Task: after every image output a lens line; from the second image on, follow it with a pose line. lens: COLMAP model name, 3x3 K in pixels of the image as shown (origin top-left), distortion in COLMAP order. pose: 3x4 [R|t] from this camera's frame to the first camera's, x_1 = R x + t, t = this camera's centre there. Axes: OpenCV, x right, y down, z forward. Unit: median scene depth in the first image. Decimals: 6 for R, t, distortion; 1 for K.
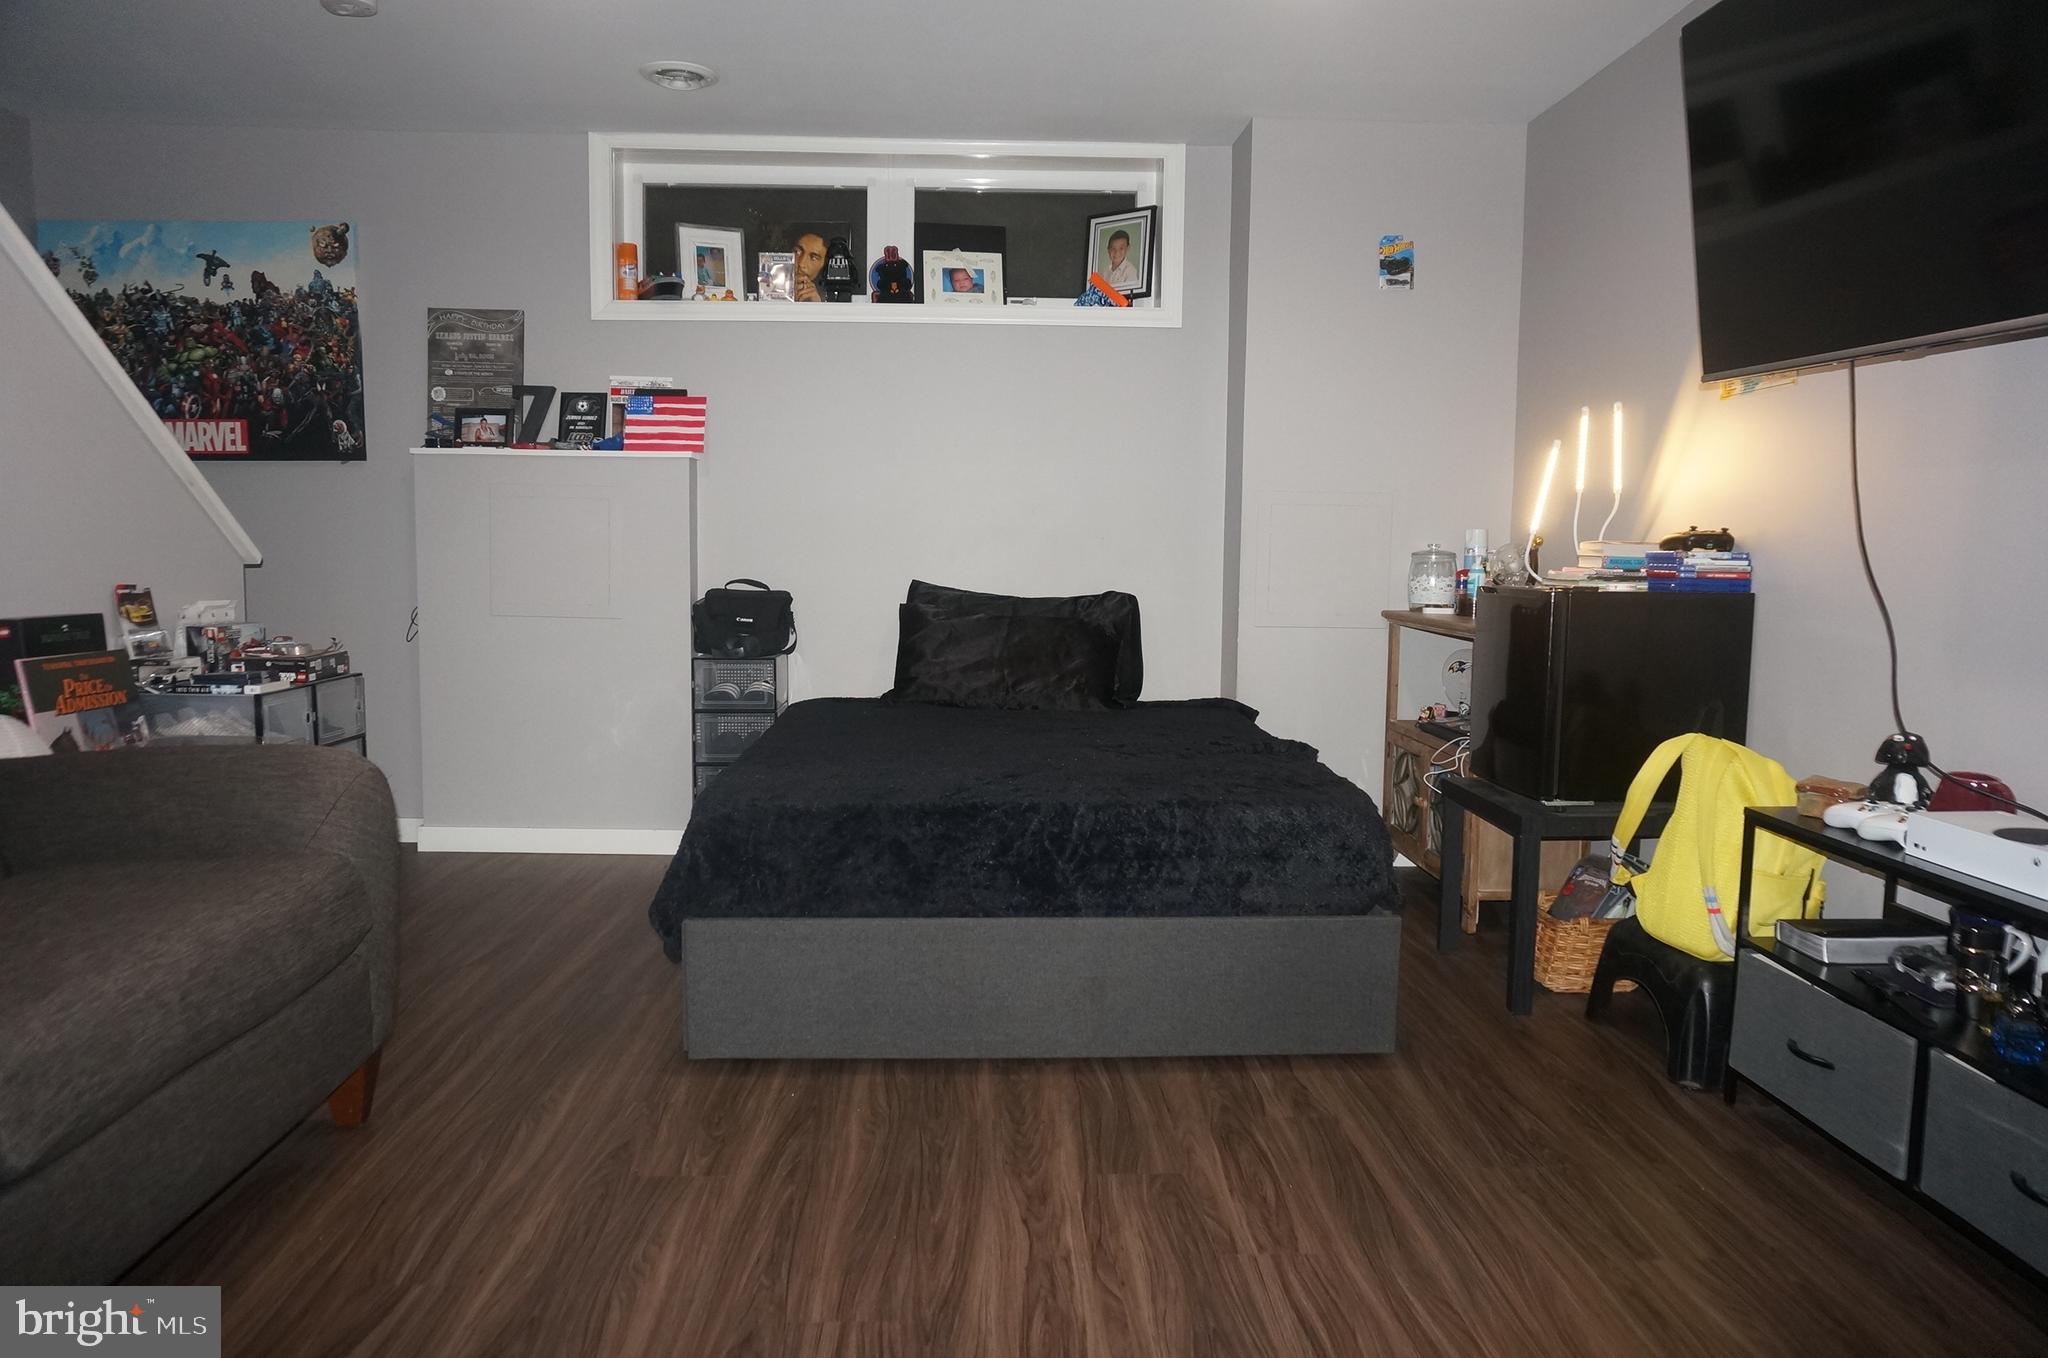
lens RADIAL K [[1366.6, 0, 1020.5], [0, 1366.6, 668.0], [0, 0, 1]] dist [-0.048052, 0.050191]
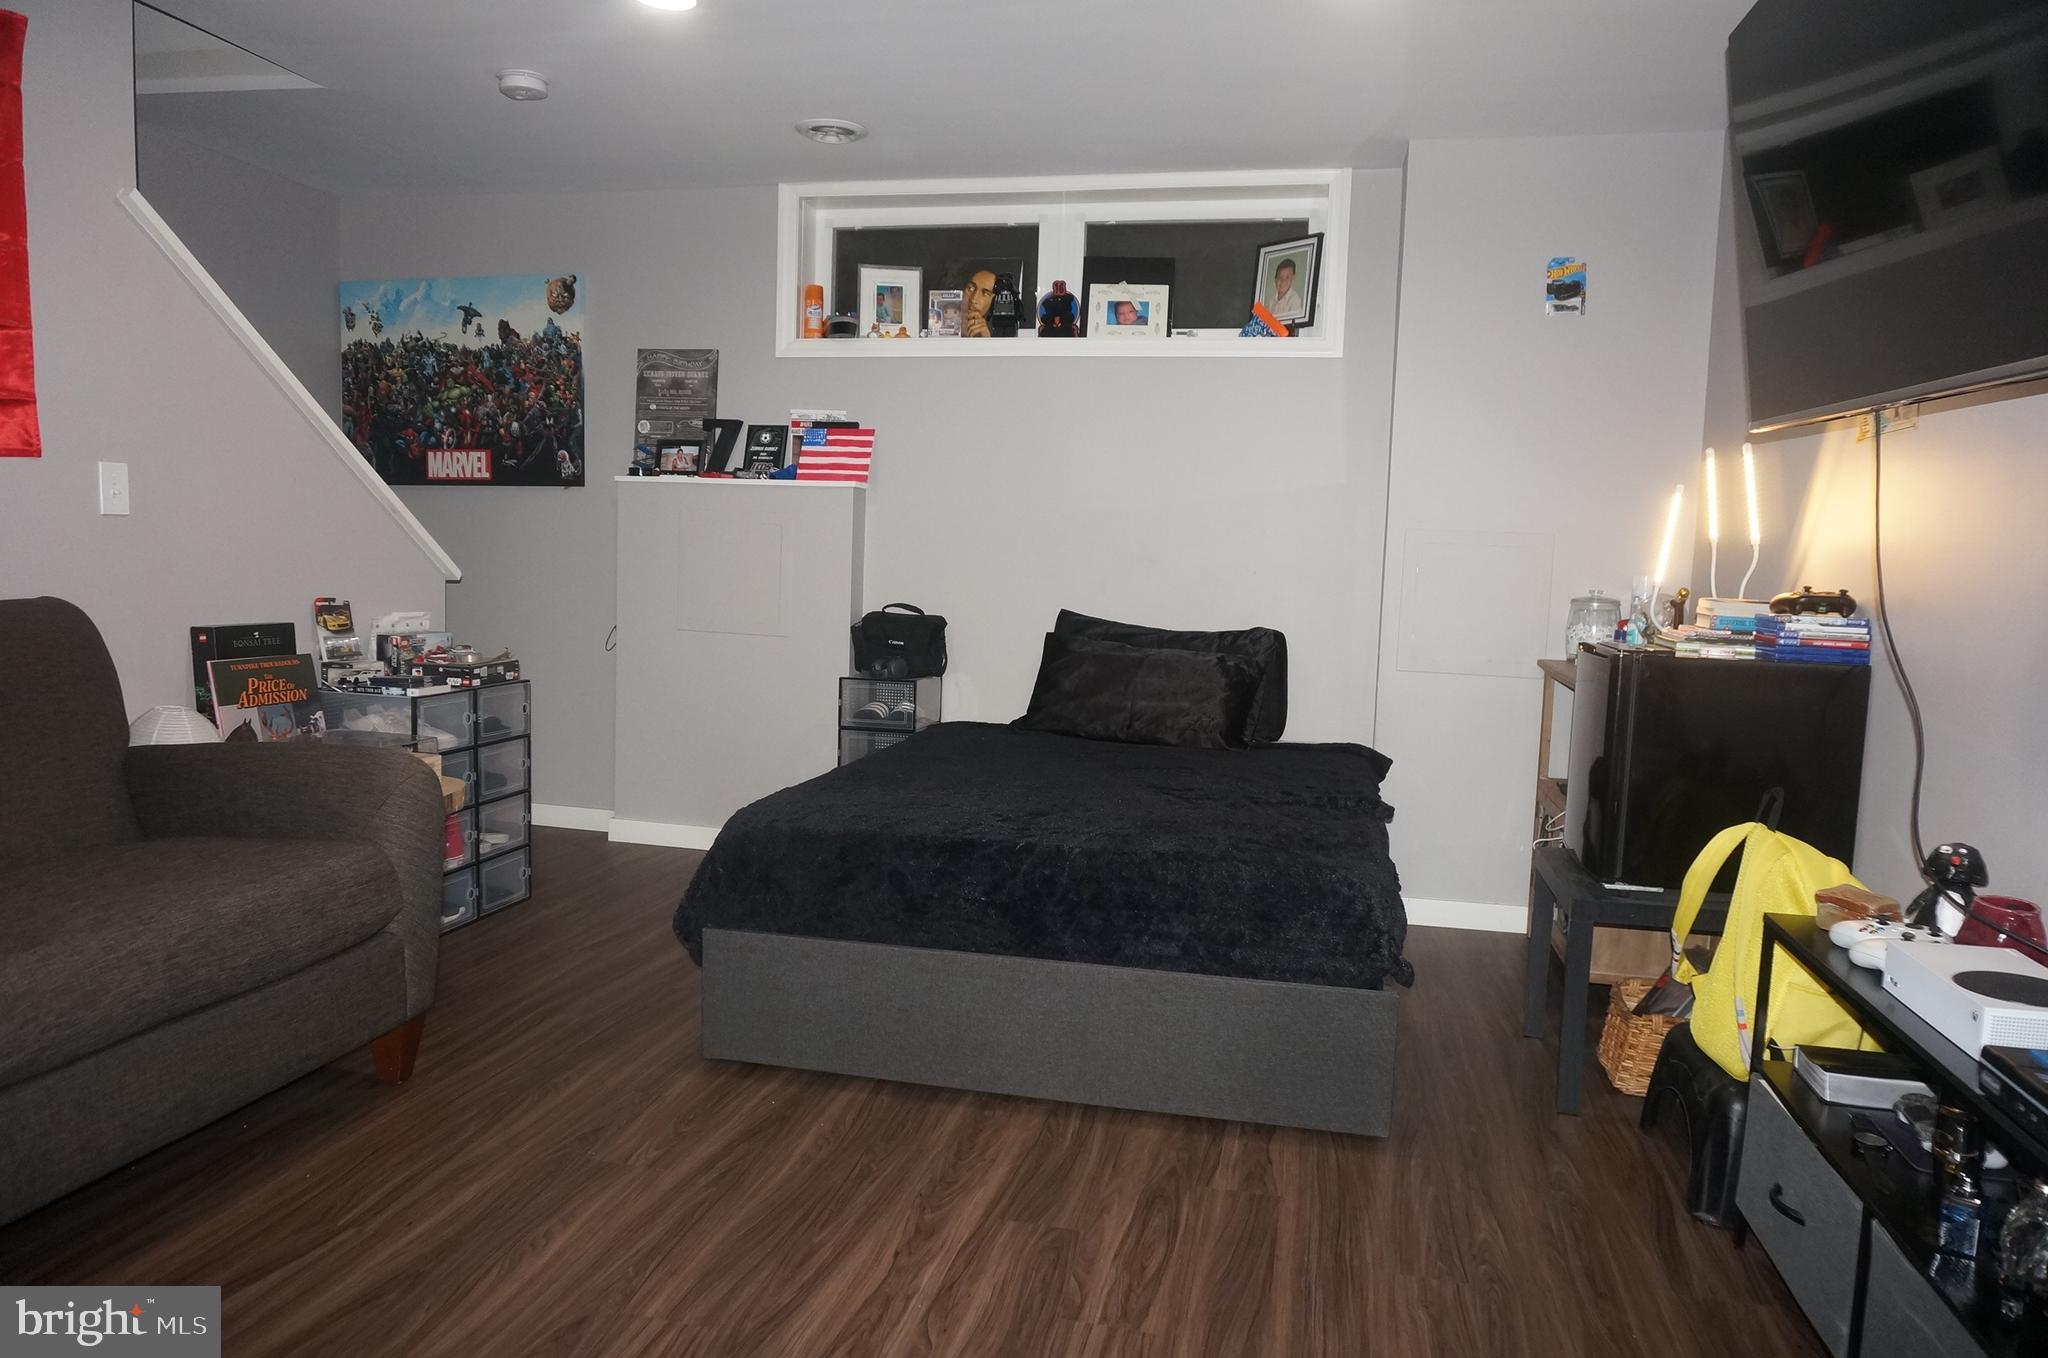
lens RADIAL K [[1366.6, 0, 1020.5], [0, 1366.6, 668.0], [0, 0, 1]] dist [-0.048052, 0.050191]
pose [[0.965814, 0.043539, -0.255553, 0.160938], [-0.045470, 0.998964, -0.001653, -0.018728], [0.255217, 0.013216, 0.966794, 0.011185]]
